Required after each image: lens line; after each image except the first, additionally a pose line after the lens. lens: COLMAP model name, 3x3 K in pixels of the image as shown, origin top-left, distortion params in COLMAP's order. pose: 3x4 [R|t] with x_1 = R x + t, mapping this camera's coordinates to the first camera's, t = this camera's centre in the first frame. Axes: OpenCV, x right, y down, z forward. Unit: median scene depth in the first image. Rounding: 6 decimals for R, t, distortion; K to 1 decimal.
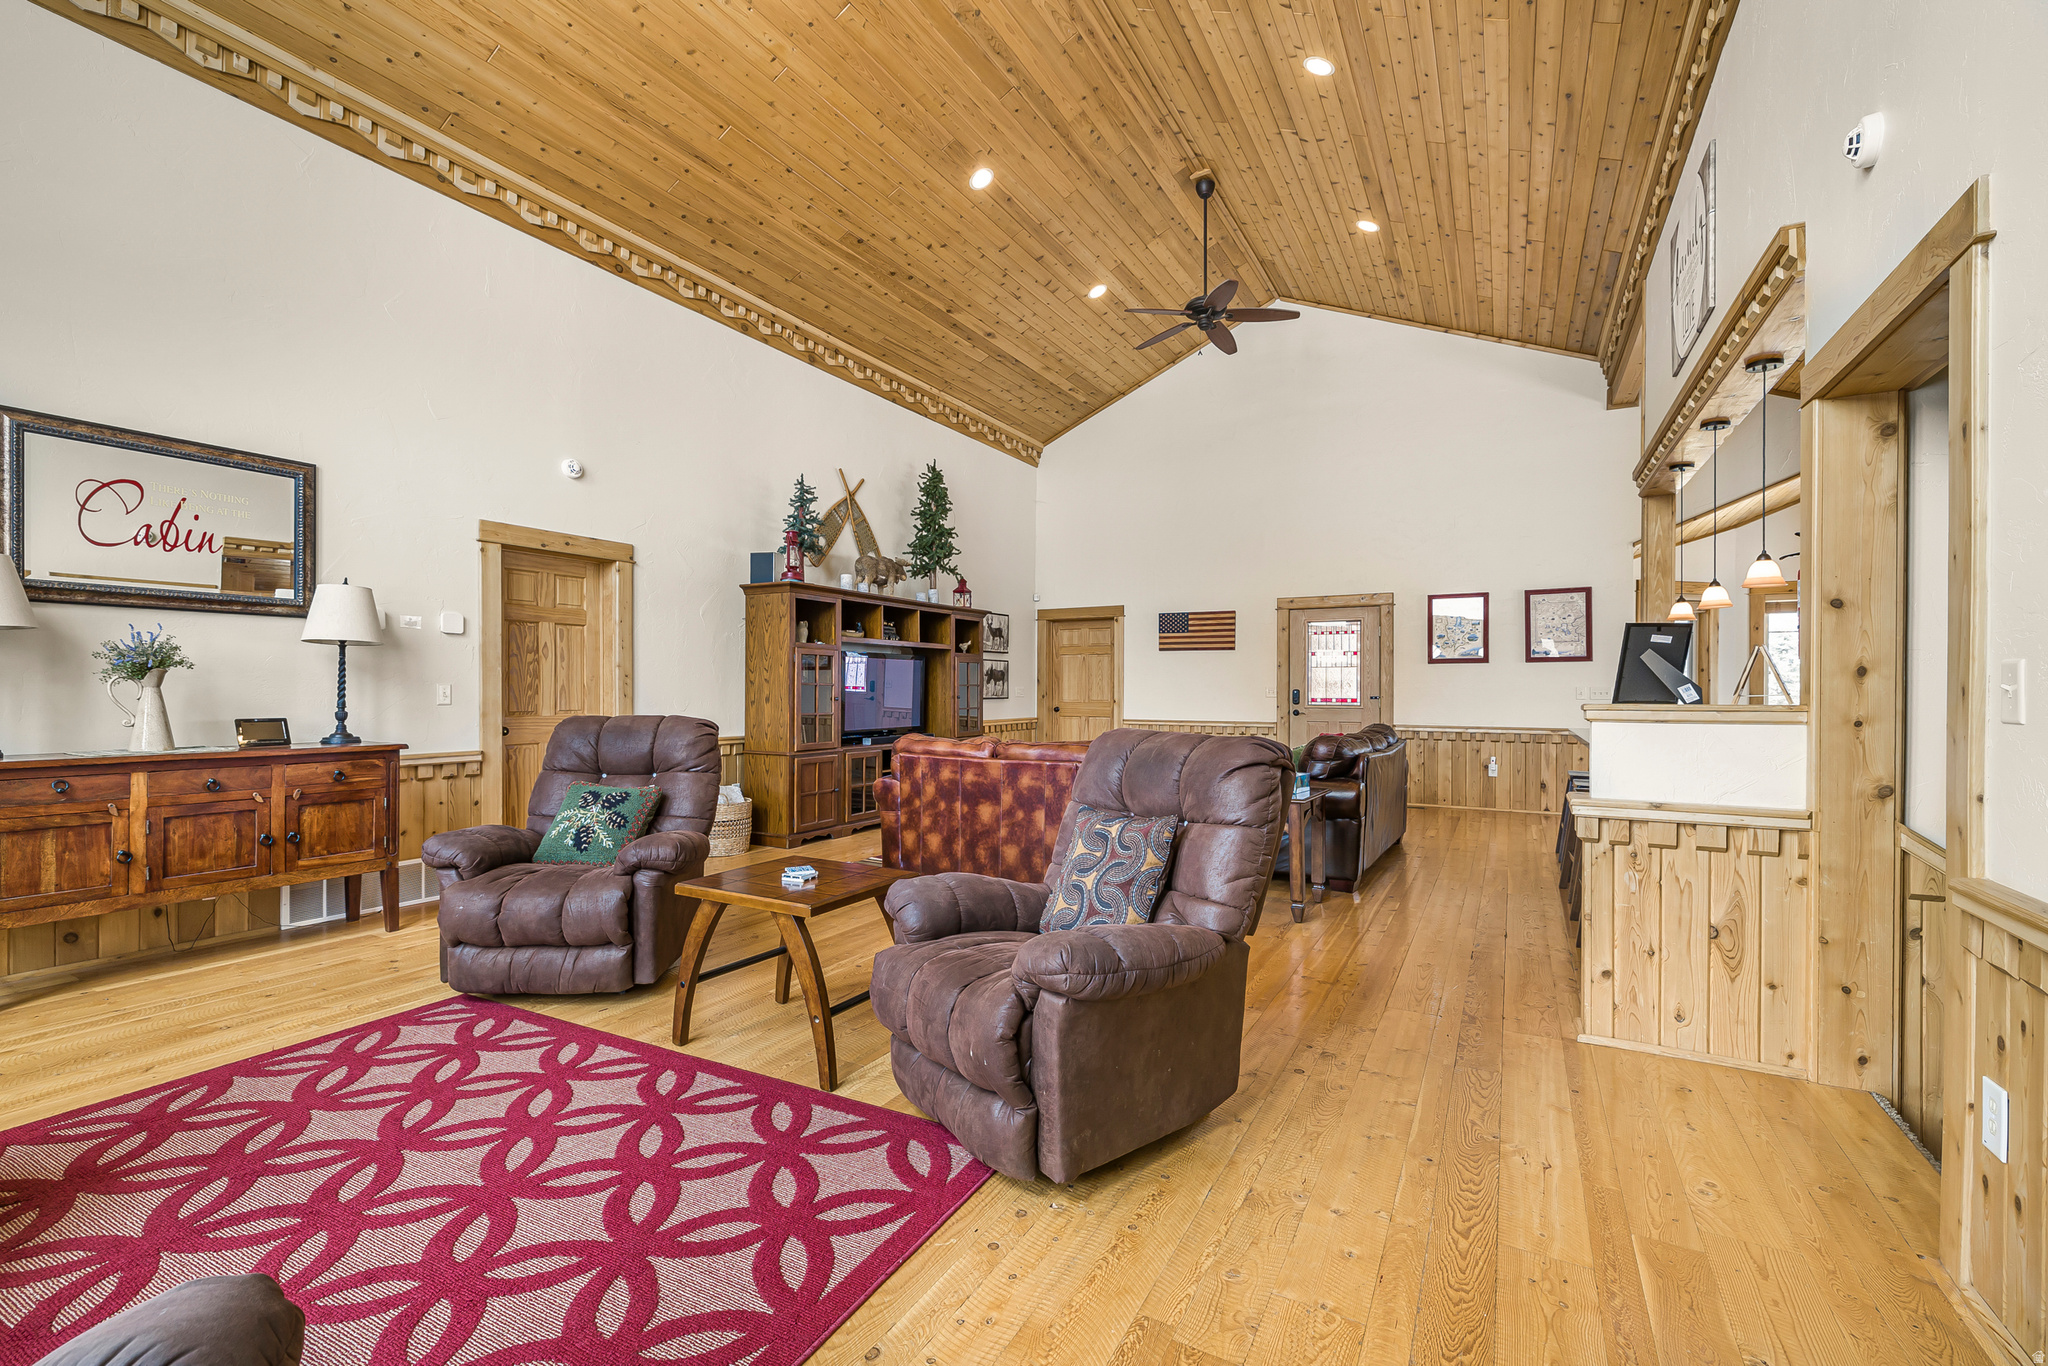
lens RADIAL K [[865.4, 0, 1013.8], [0, 865.4, 685.4], [0, 0, 1]] dist [0.003578, -0.001425]
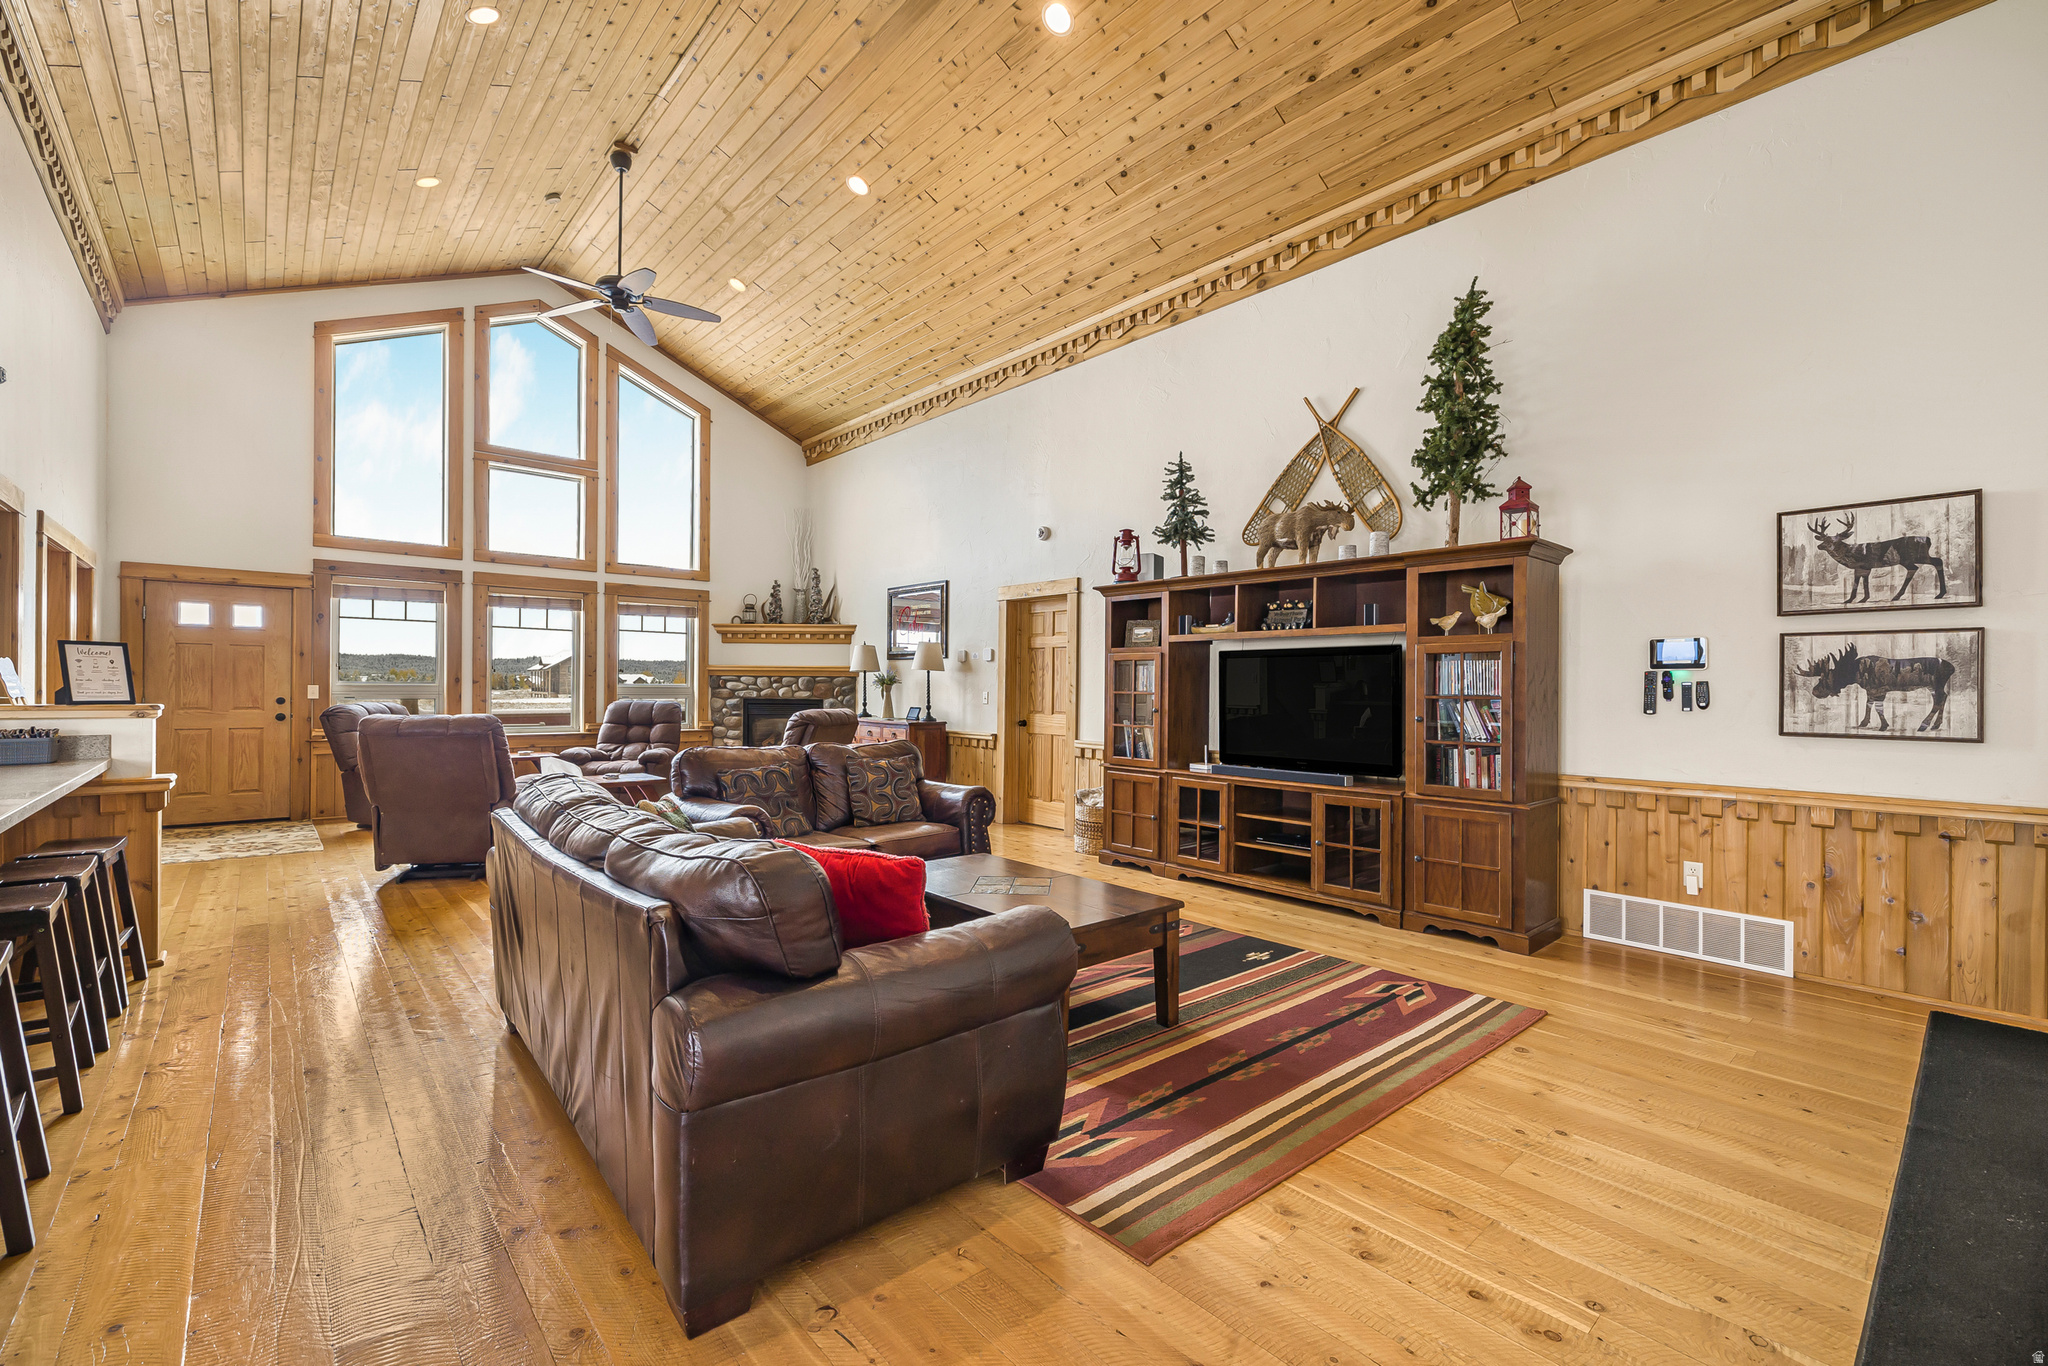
lens RADIAL K [[865.4, 0, 1010.5], [0, 865.4, 684.9], [0, 0, 1]] dist [0.003578, -0.001425]
pose [[-0.328027, -0.008146, -0.944633, 0.589353], [-0.006867, 0.999957, -0.006238, -0.003200], [0.944644, 0.004441, -0.328068, 1.047894]]
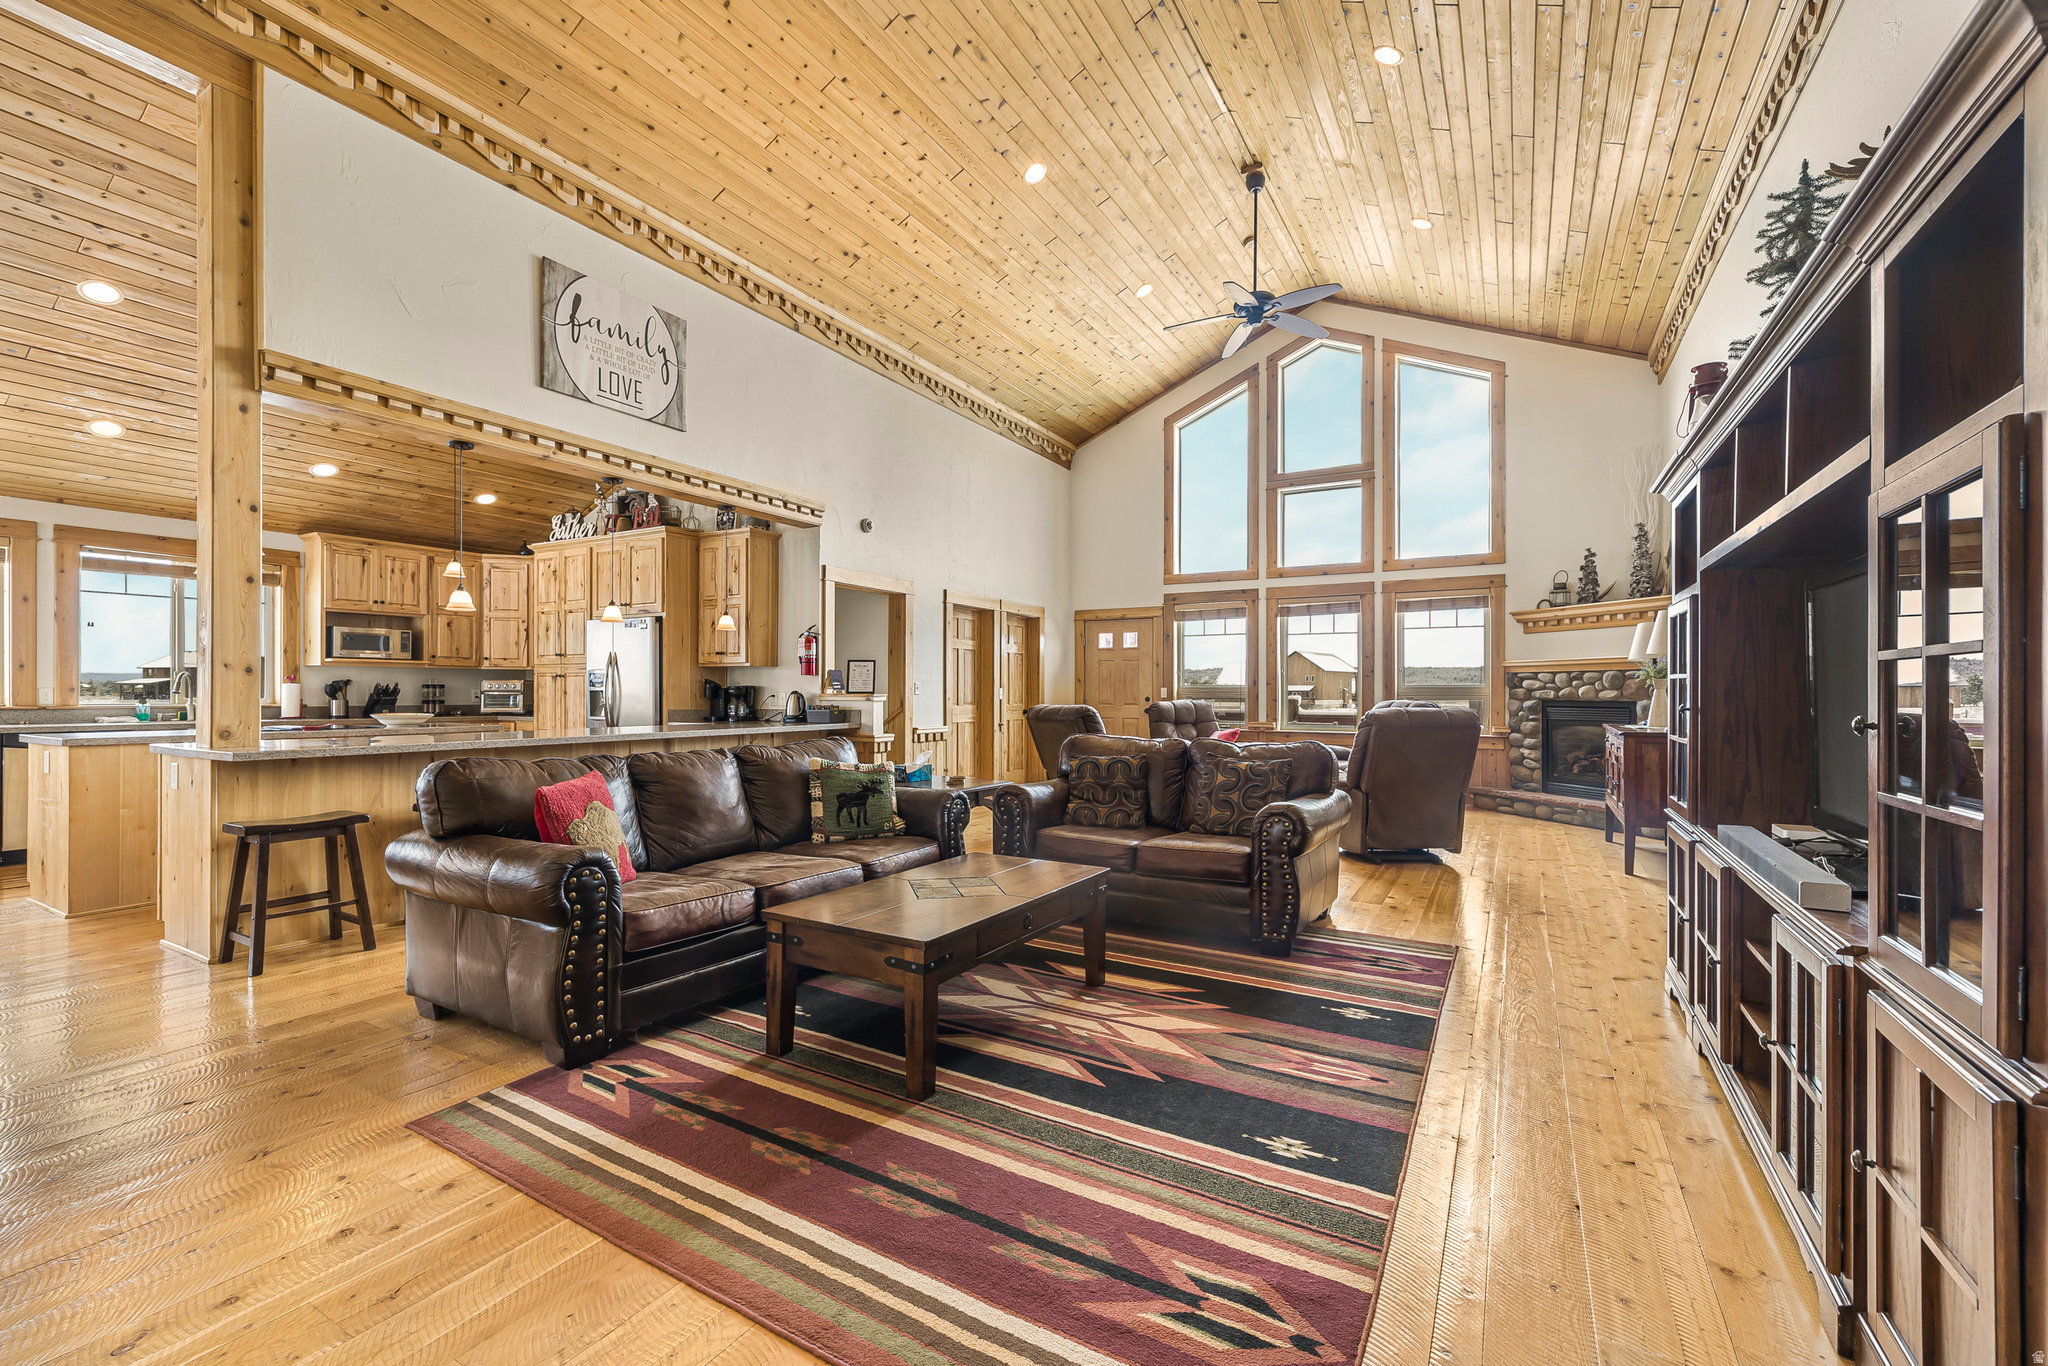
lens RADIAL K [[865.4, 0, 1025.1], [0, 865.4, 692.8], [0, 0, 1]] dist [0.003578, -0.001425]
pose [[-0.999981, -0.005140, 0.003412, 0.106650], [-0.005146, 0.999985, -0.001814, 0.008670], [-0.003402, -0.001832, -0.999993, 1.317122]]
